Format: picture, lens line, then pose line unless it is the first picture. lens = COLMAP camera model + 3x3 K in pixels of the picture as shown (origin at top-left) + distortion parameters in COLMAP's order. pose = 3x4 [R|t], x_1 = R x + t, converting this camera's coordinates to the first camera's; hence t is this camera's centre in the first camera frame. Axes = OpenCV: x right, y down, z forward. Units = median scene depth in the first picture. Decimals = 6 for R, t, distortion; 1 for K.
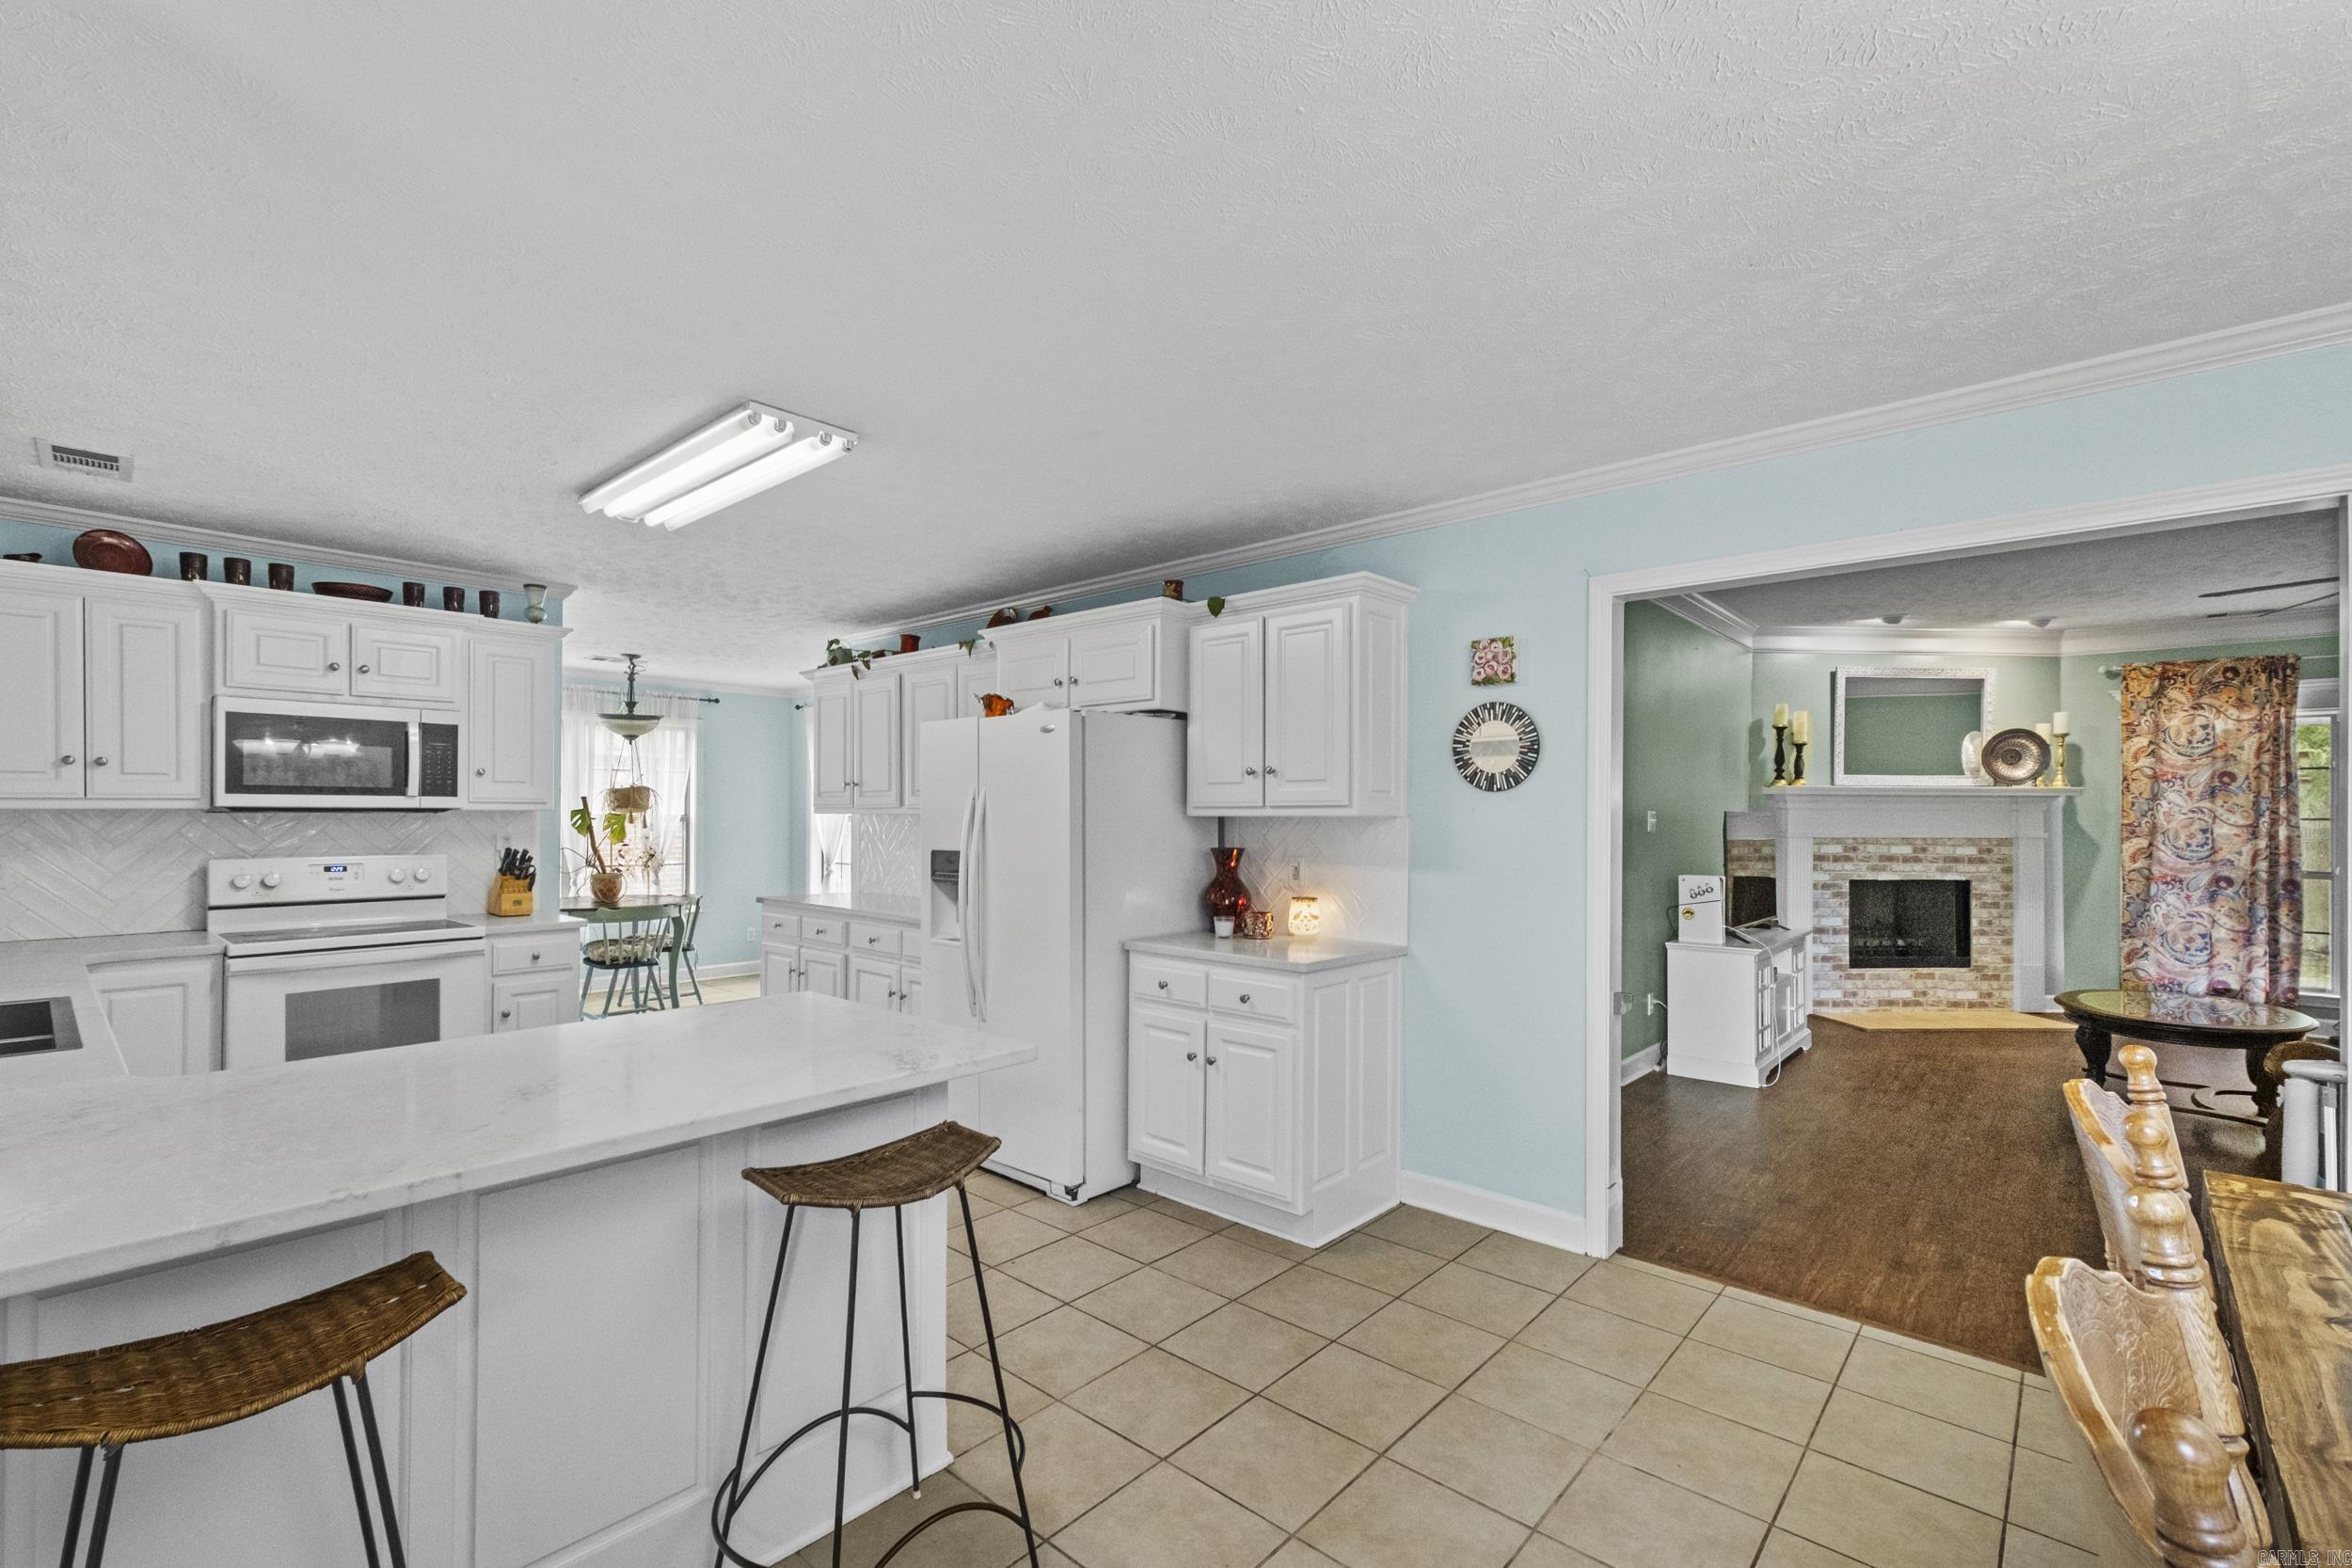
lens RADIAL K [[1026.7, 0, 1169.0], [0, 1026.7, 812.4], [0, 0, 1]] dist [0.006399, 0.001059]
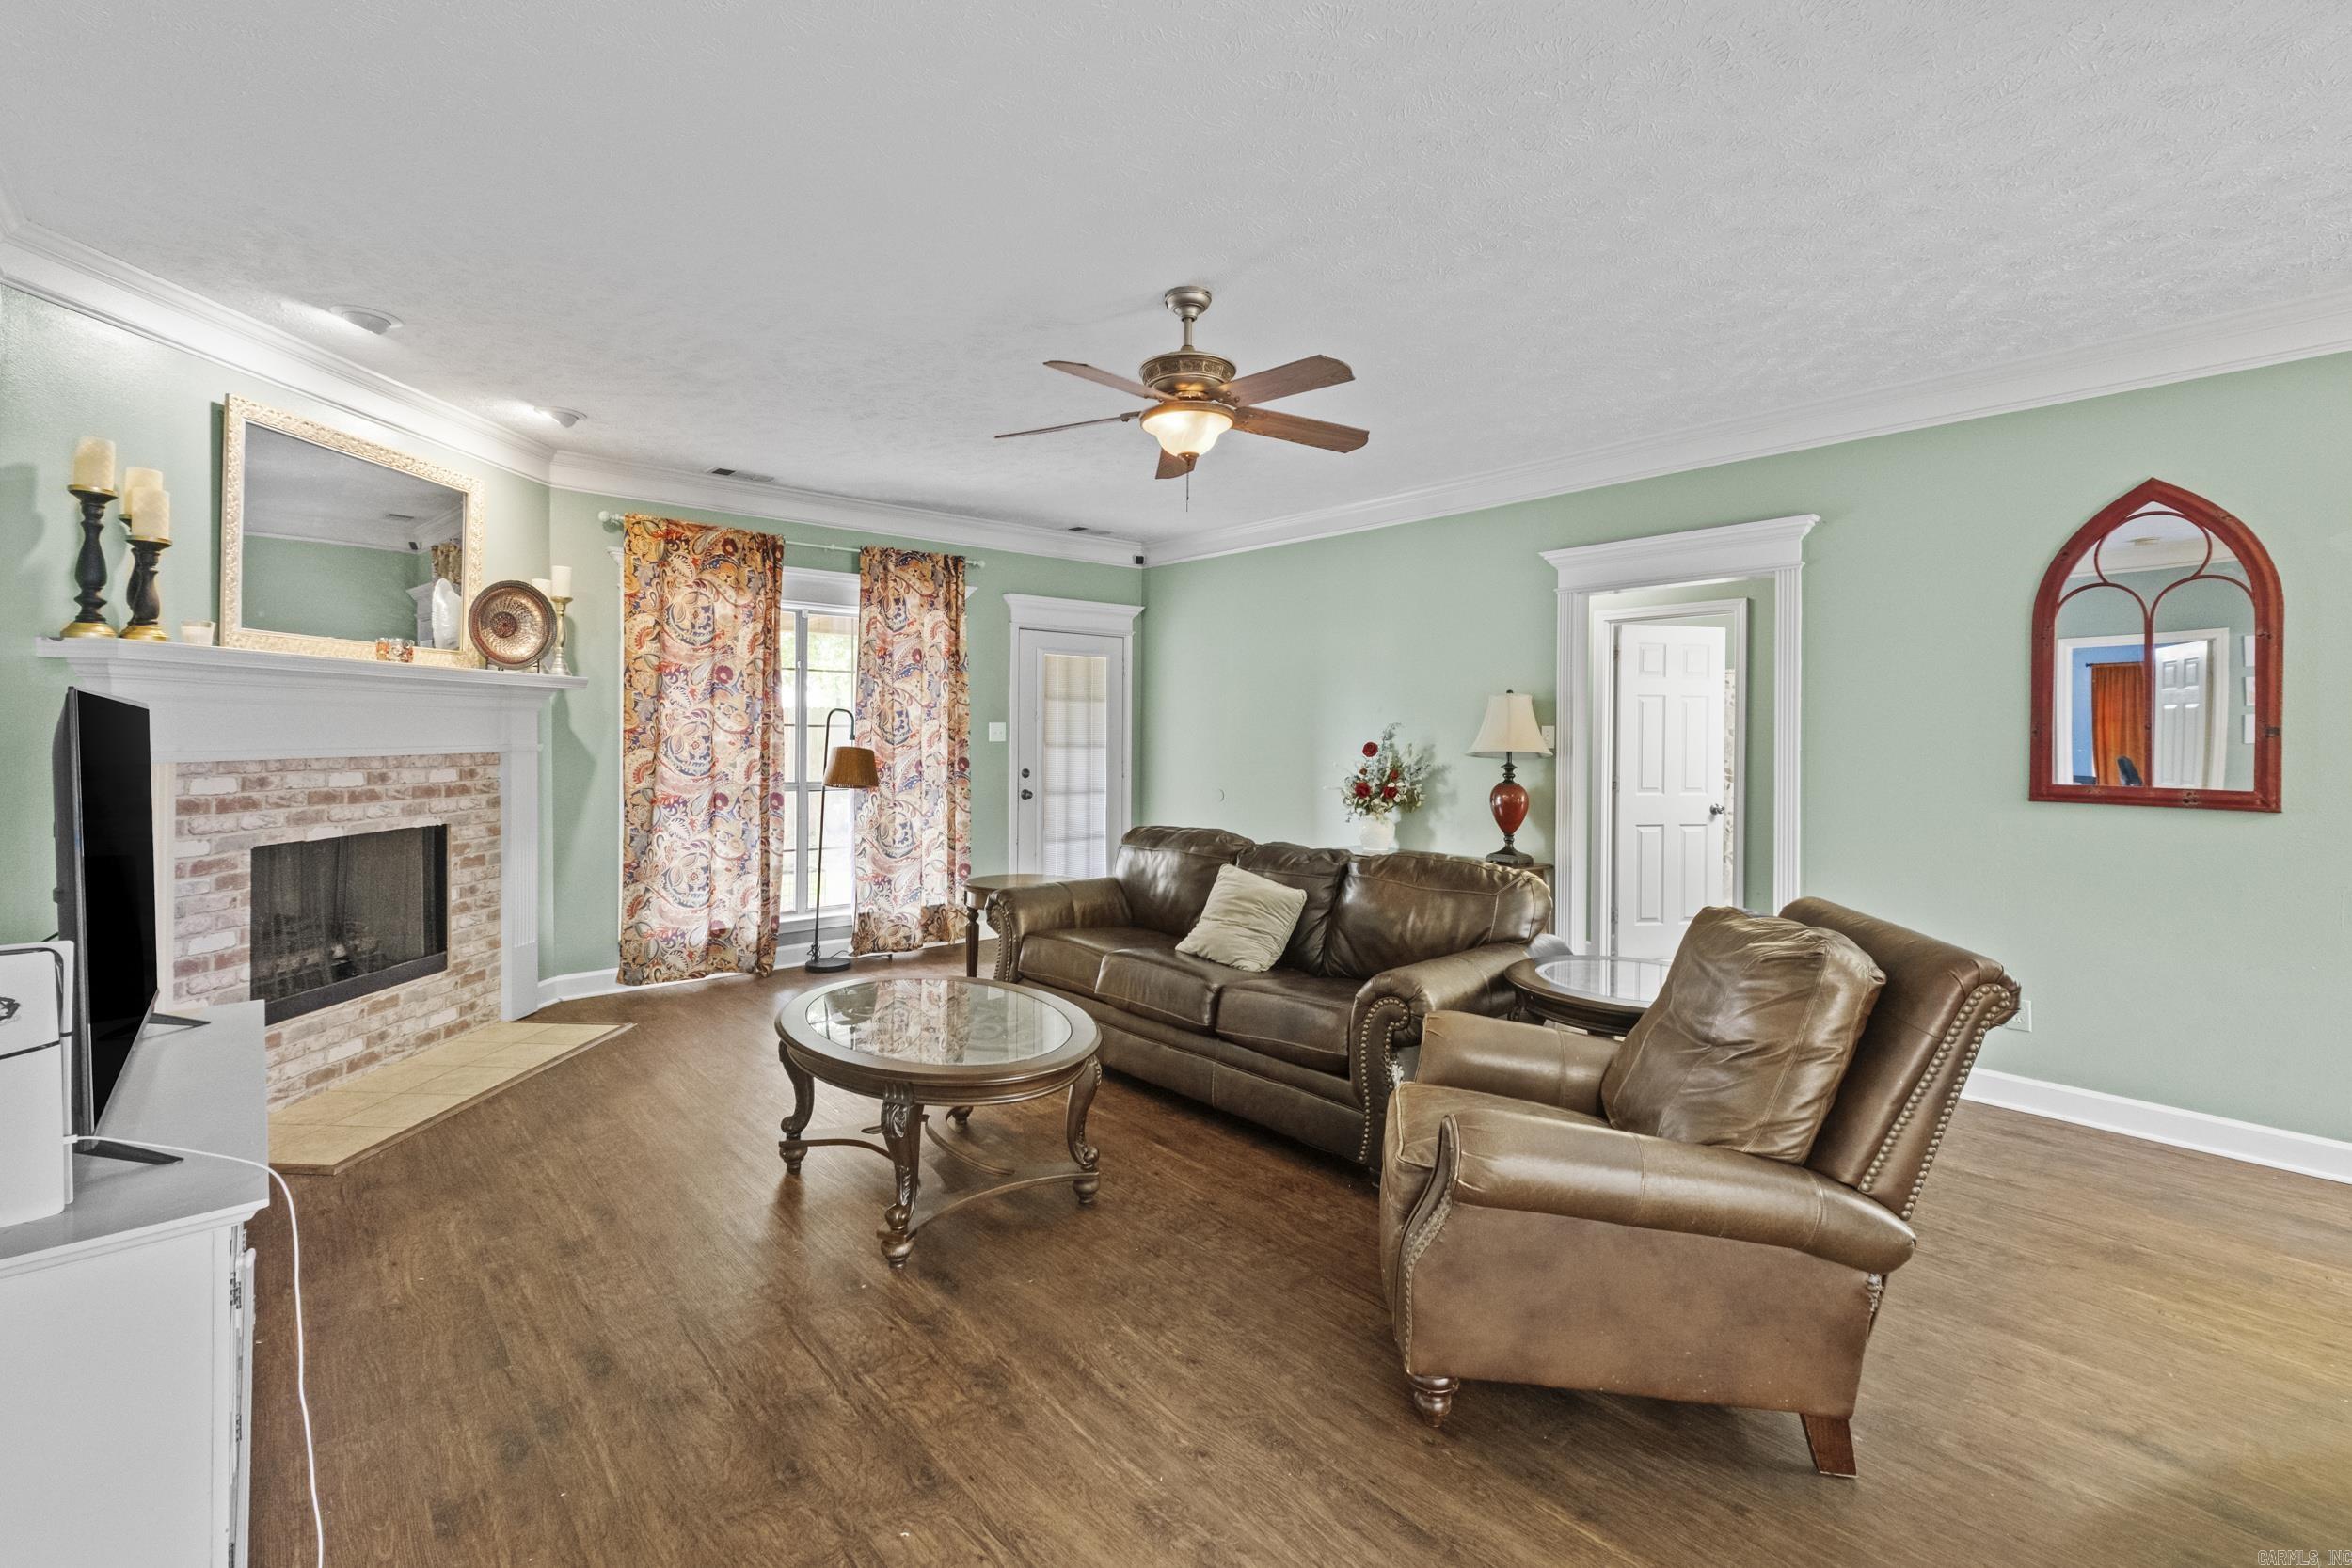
lens RADIAL K [[1026.7, 0, 1137.5], [0, 1026.7, 735.2], [0, 0, 1]] dist [0.006399, 0.001059]
pose [[0.141335, -0.007365, 0.989934, 0.243080], [-0.009909, 0.999912, 0.008854, 0.004633], [-0.989912, -0.011061, 0.141250, 0.524612]]
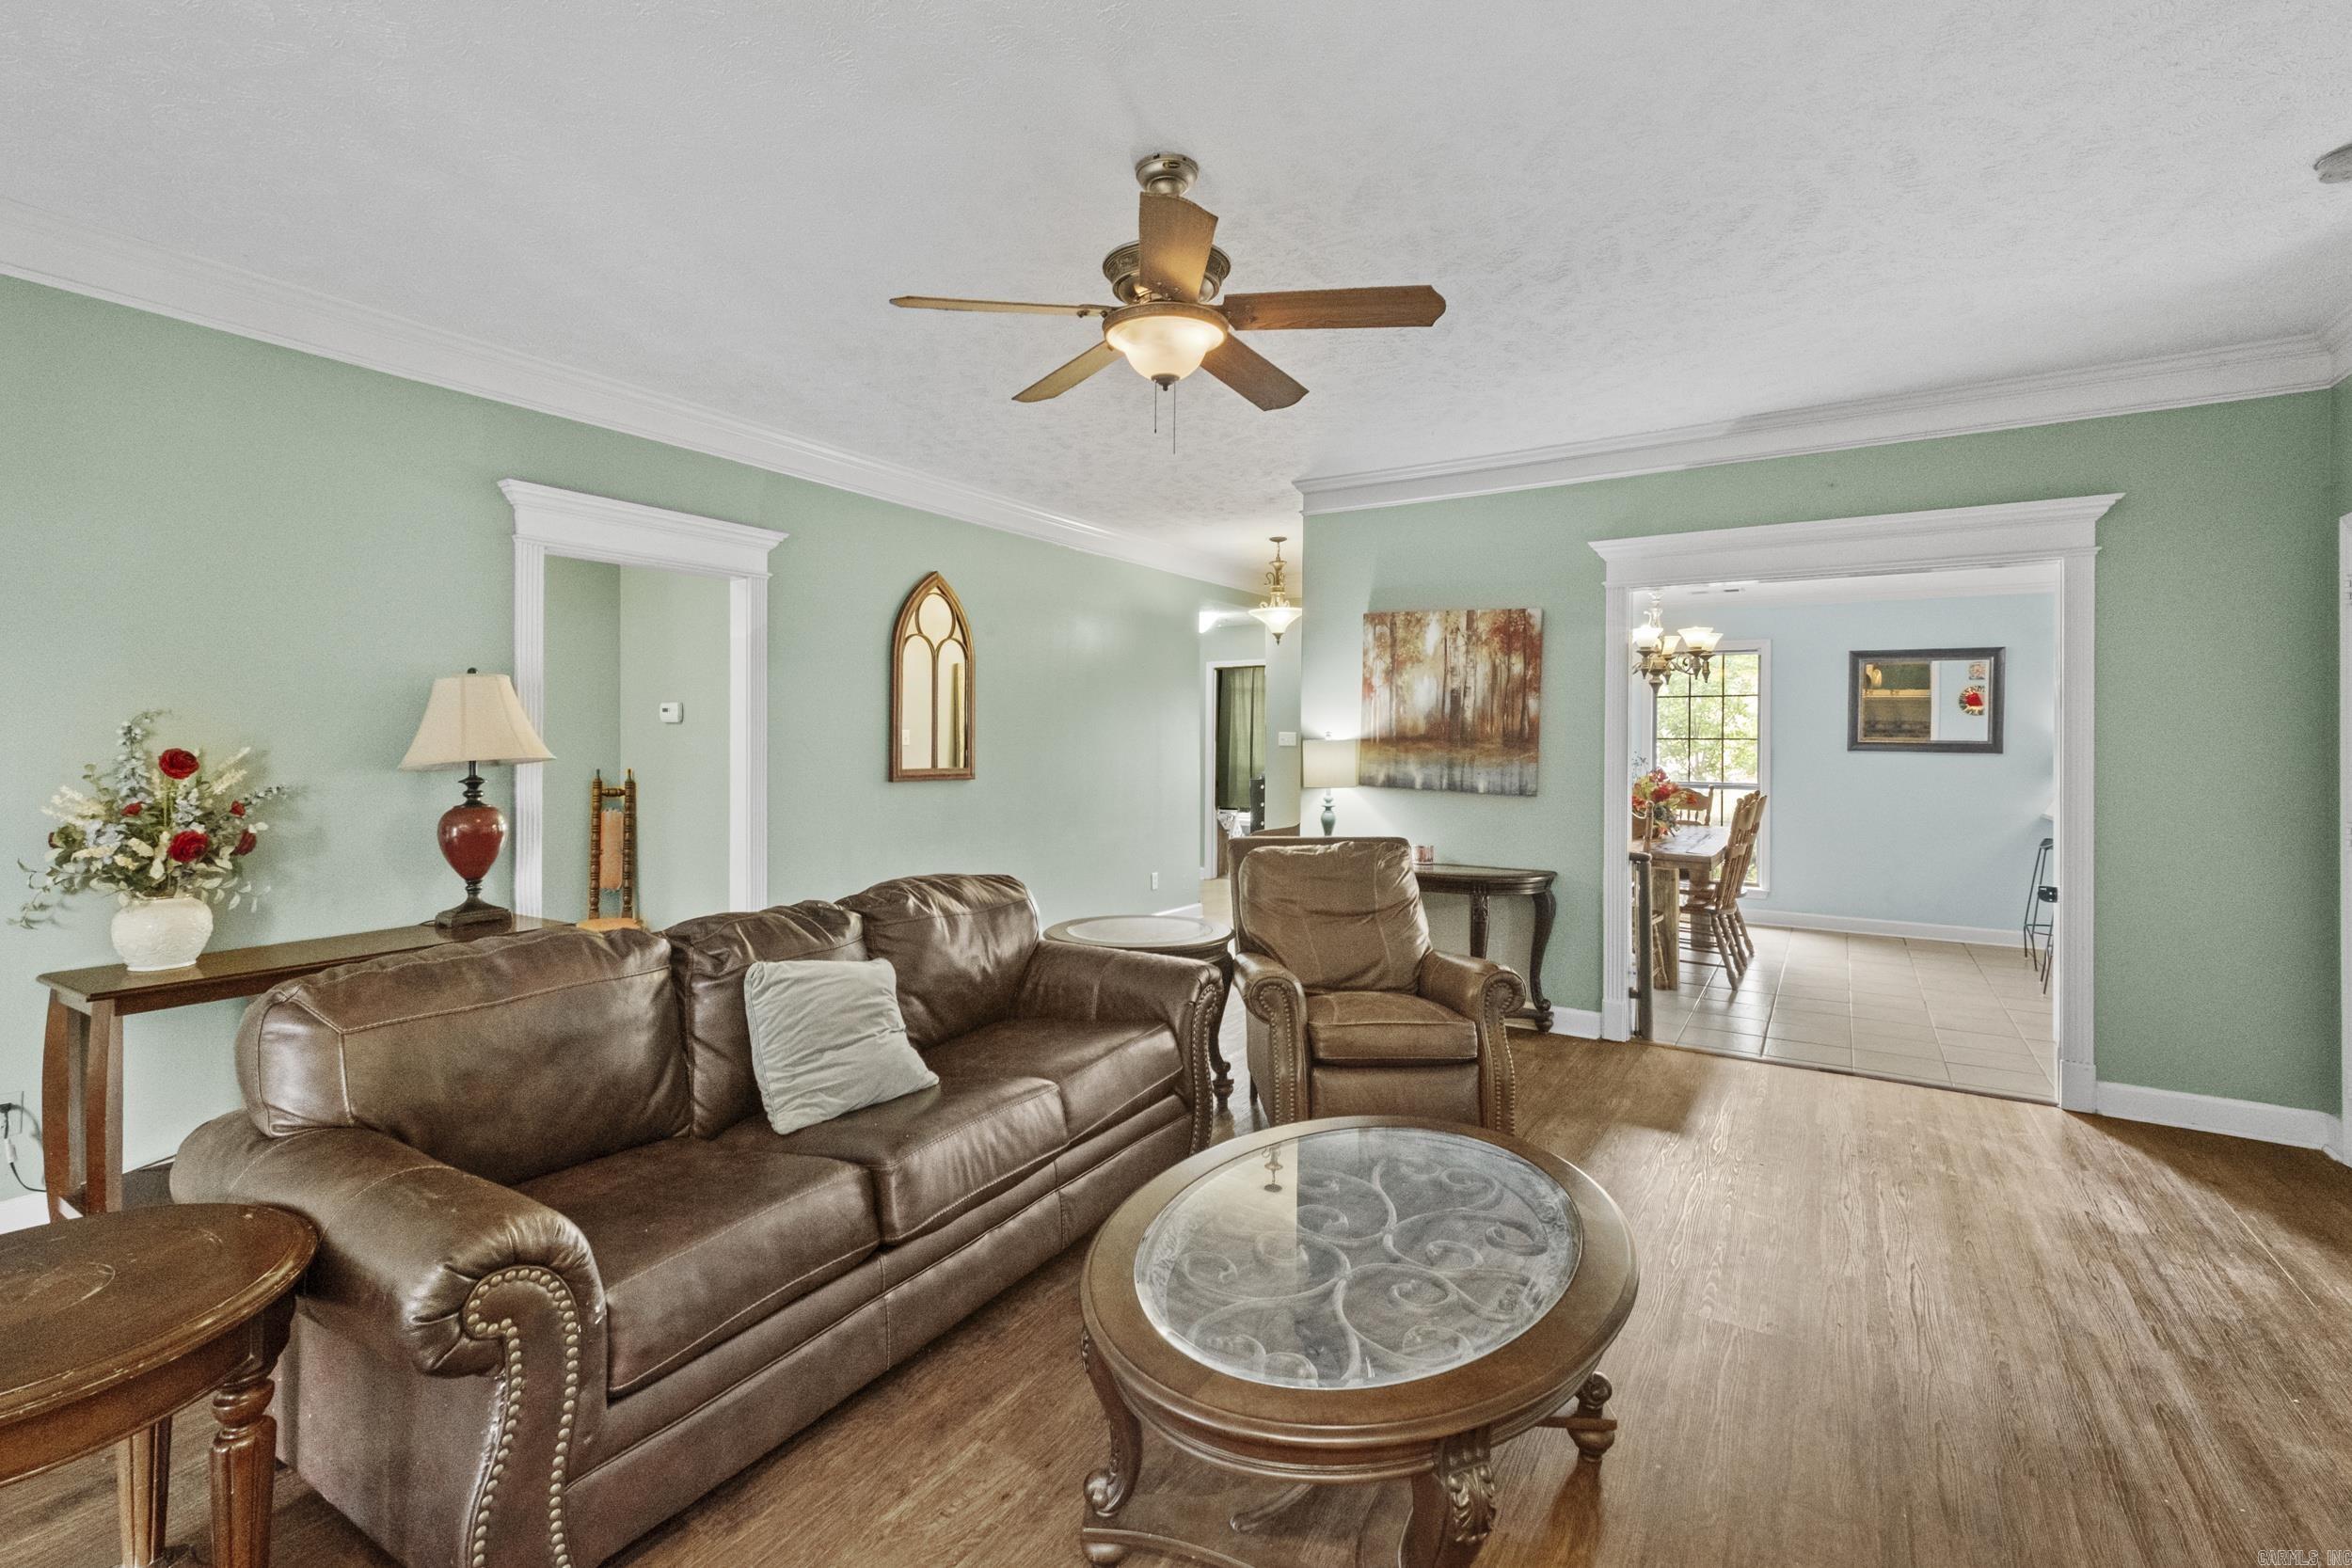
lens RADIAL K [[1026.7, 0, 1178.3], [0, 1026.7, 744.5], [0, 0, 1]] dist [0.006399, 0.001059]
pose [[-0.986366, -0.012313, -0.164104, 0.733437], [-0.012531, 0.999921, 0.000288, 0.008762], [0.164087, 0.002341, -0.986443, 0.899340]]
